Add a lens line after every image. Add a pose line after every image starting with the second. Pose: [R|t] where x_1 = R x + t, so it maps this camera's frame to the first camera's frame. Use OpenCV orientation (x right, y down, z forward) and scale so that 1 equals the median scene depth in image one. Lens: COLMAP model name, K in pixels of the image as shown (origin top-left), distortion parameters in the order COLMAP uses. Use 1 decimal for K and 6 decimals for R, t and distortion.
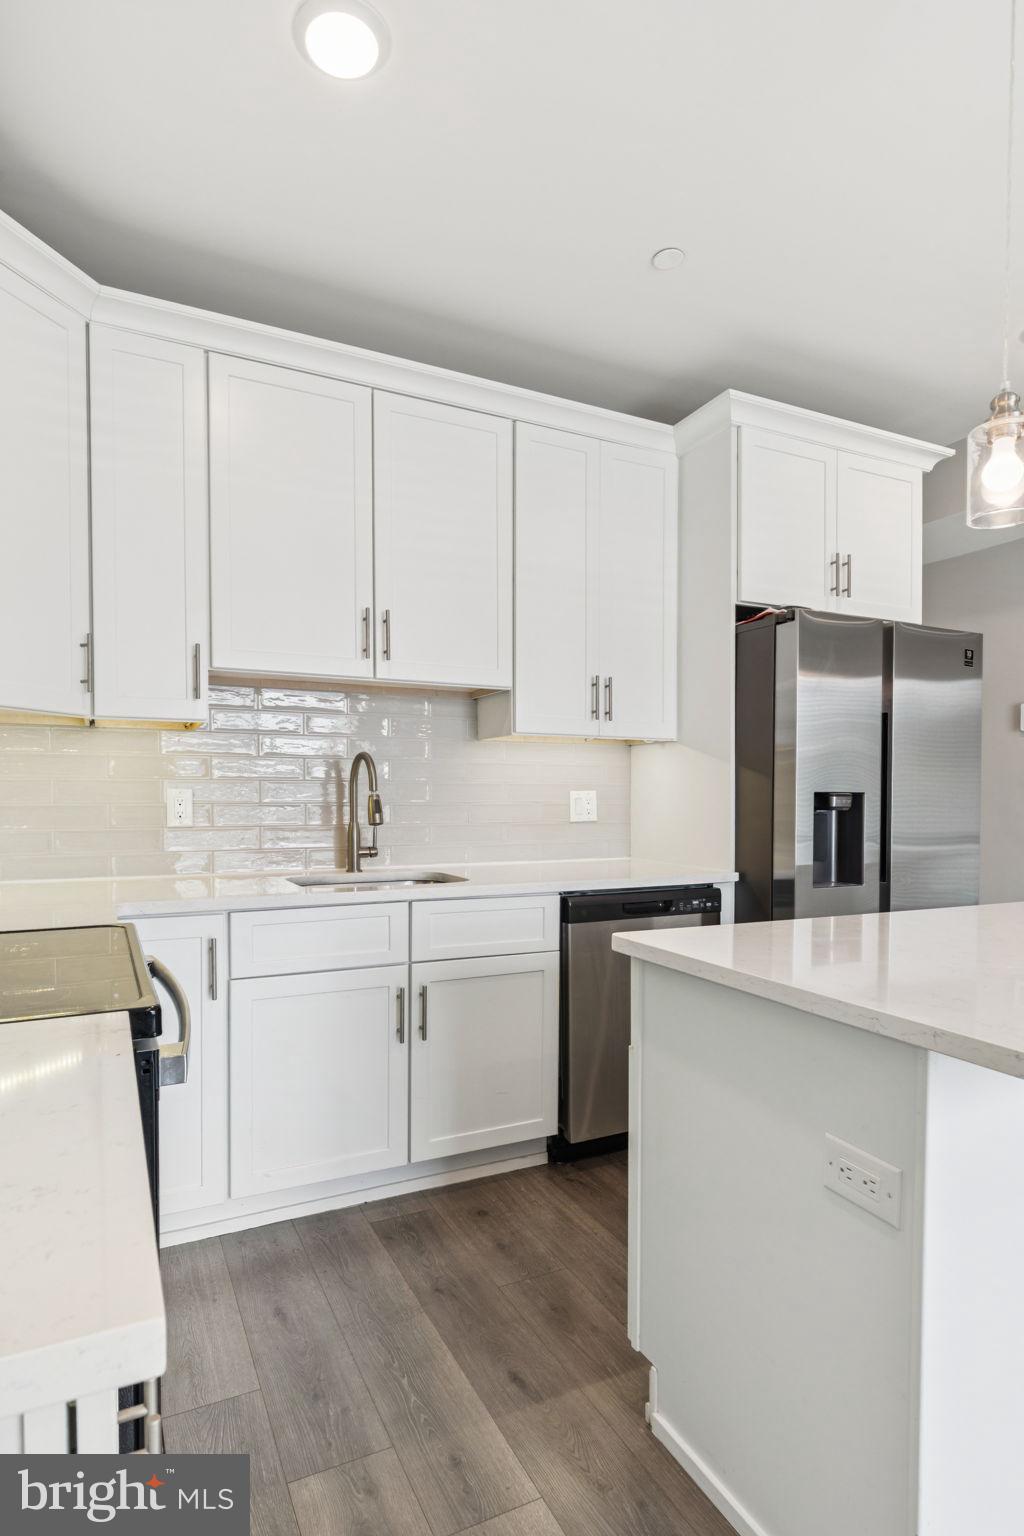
lens RADIAL K [[831.7, 0, 495.0], [0, 831.7, 816.4], [0, 0, 1]] dist [0.001922, -0.001786]
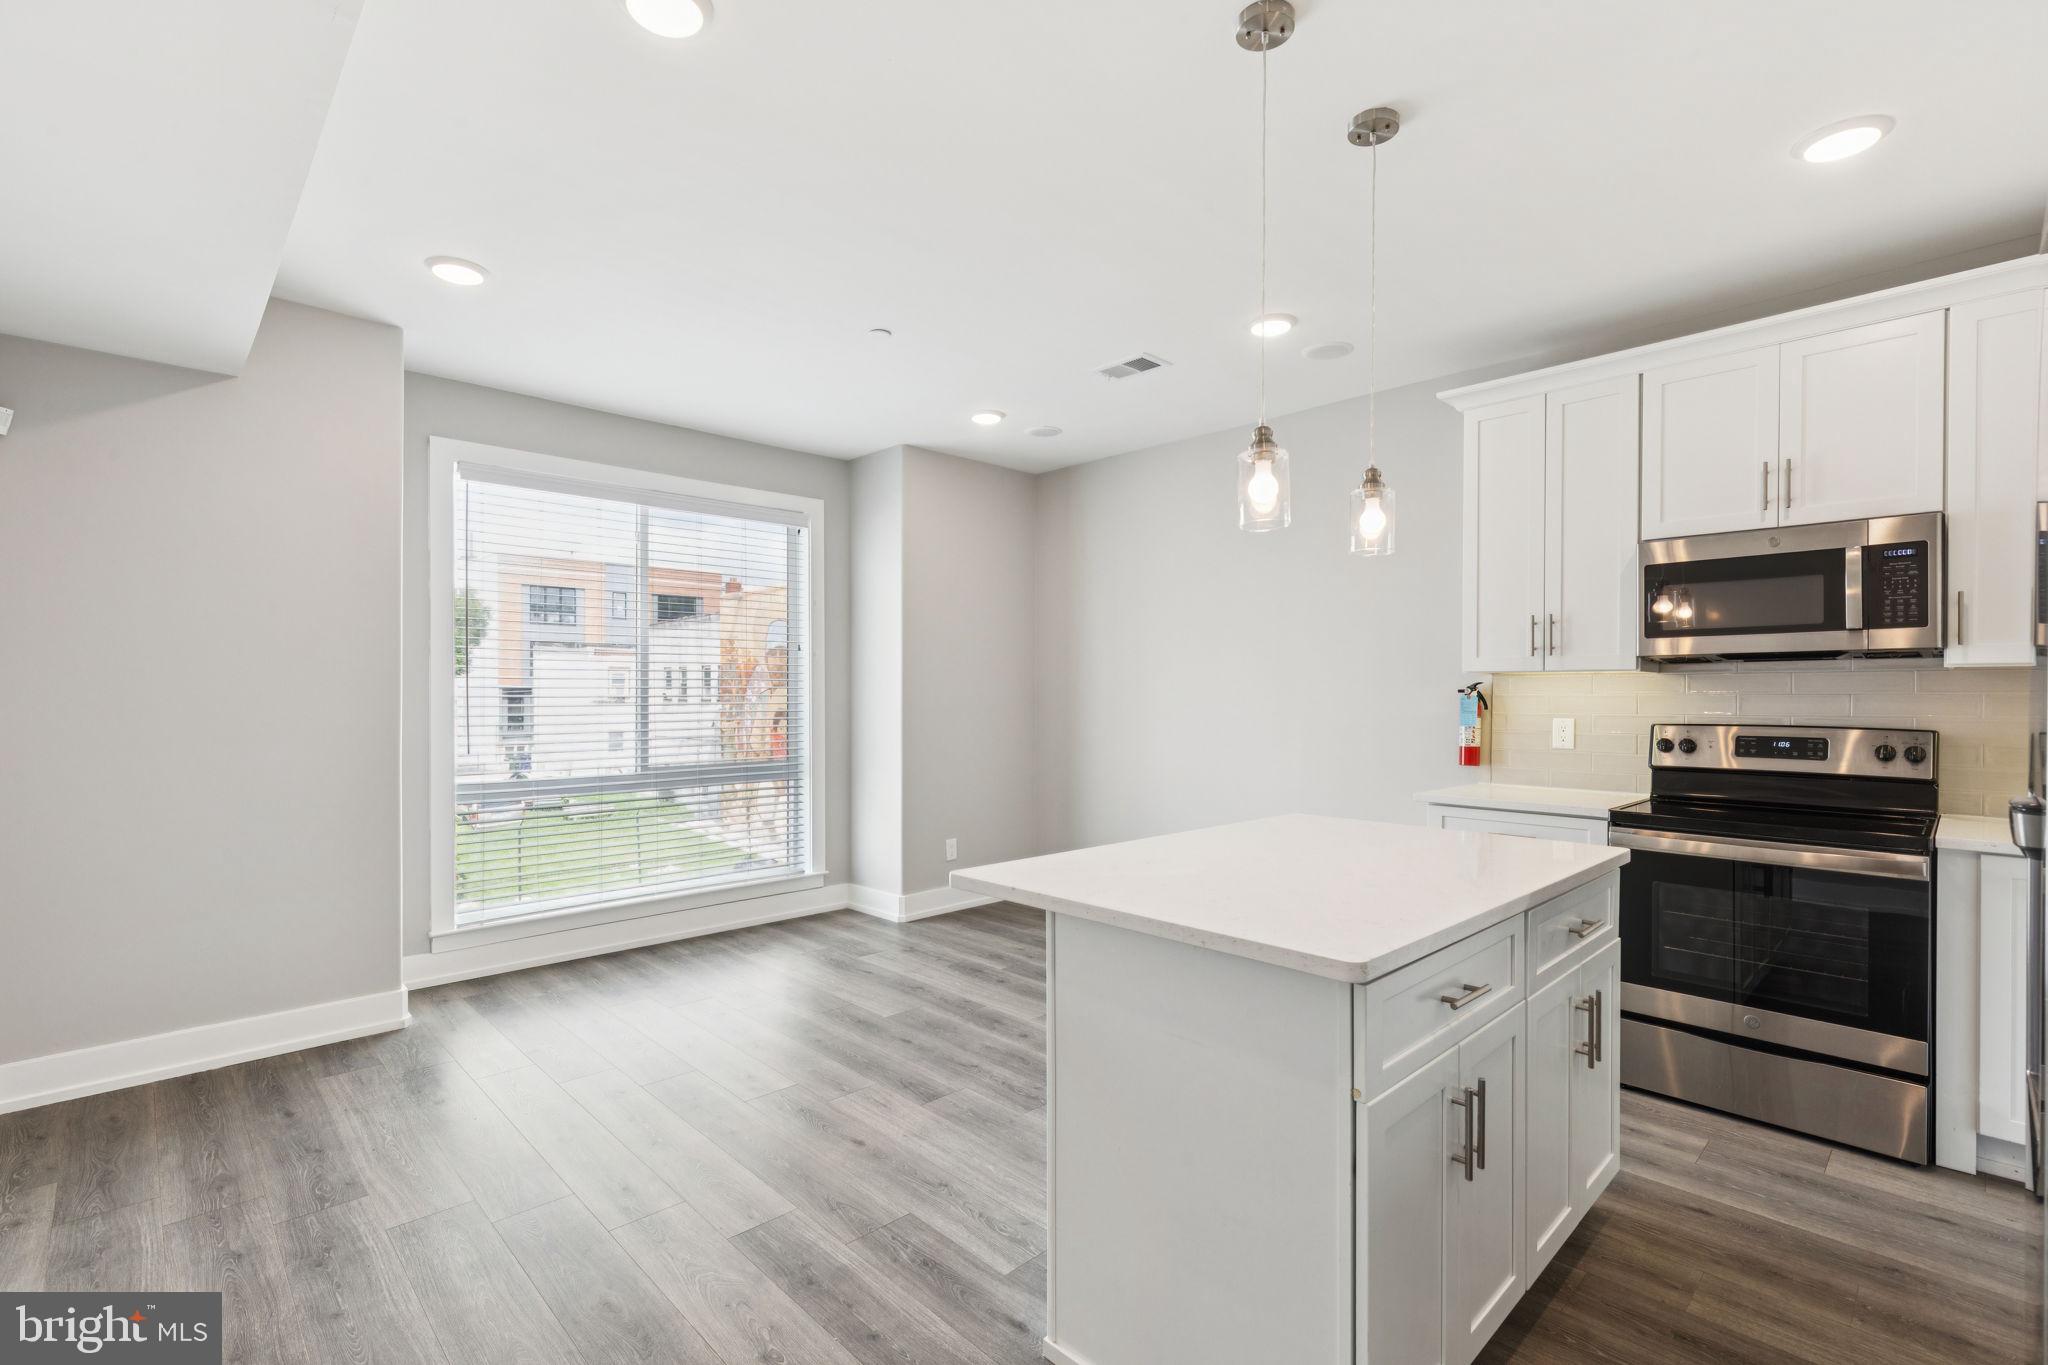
lens RADIAL K [[928.5, 0, 1017.1], [0, 928.5, 688.7], [0, 0, 1]] dist [0.001348, 0.002462]
pose [[-0.948687, -0.008786, -0.316094, 0.931591], [-0.015556, 0.999700, 0.018900, -0.075368], [0.315833, 0.022848, -0.948540, 1.277047]]
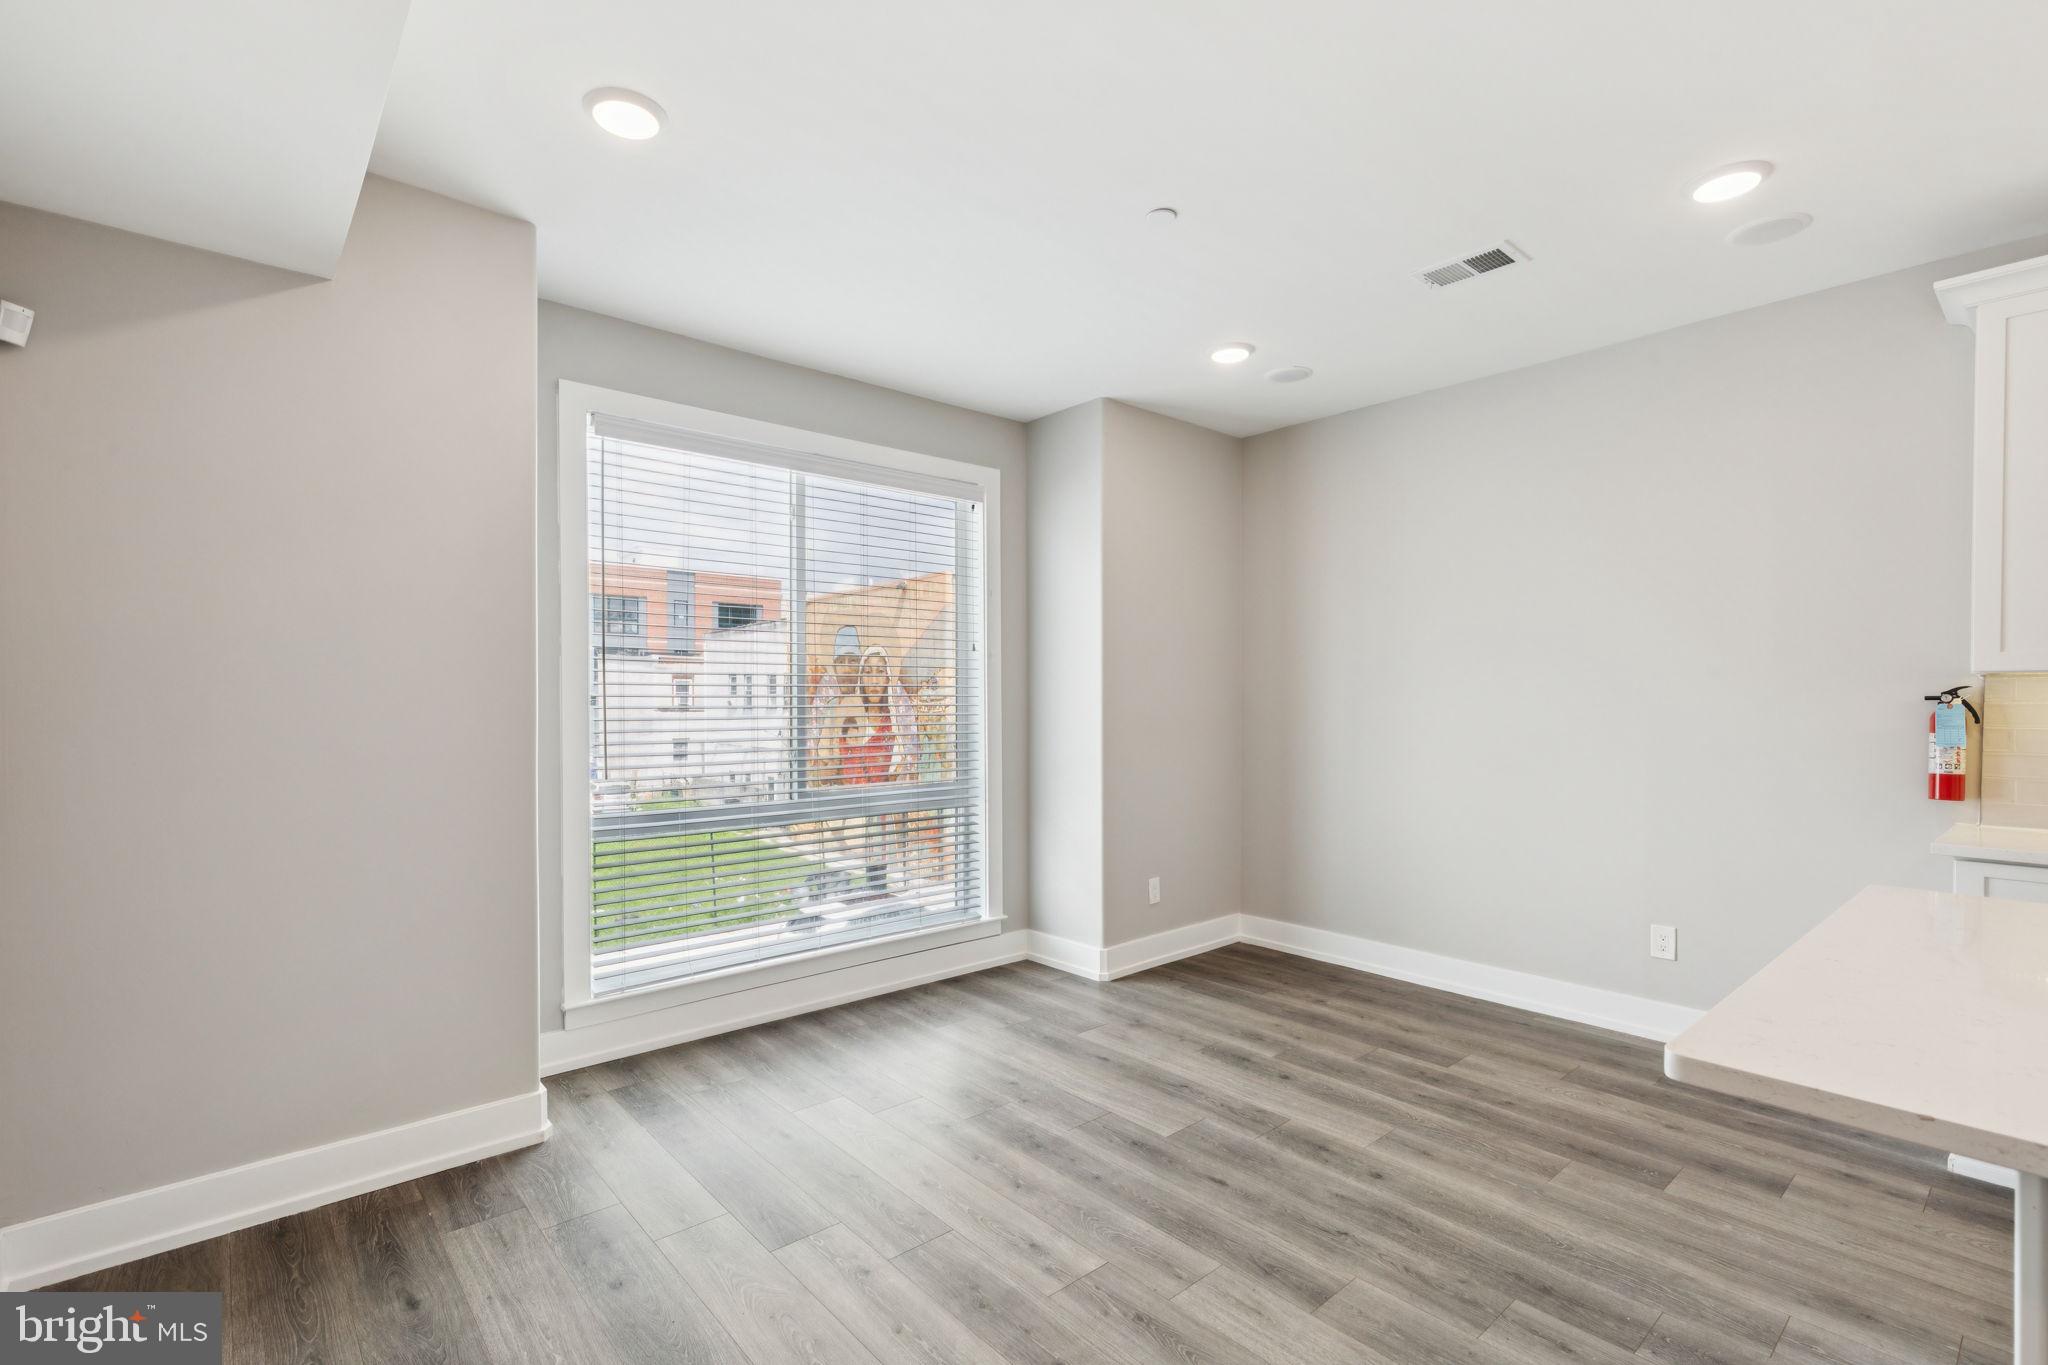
lens RADIAL K [[928.5, 0, 1017.0], [0, 928.5, 701.8], [0, 0, 1]] dist [0.001348, 0.002462]
pose [[-0.963326, -0.004469, -0.268297, 1.121178], [-0.012045, 0.999574, 0.026597, -0.066238], [0.268064, 0.028853, -0.962969, 0.839823]]
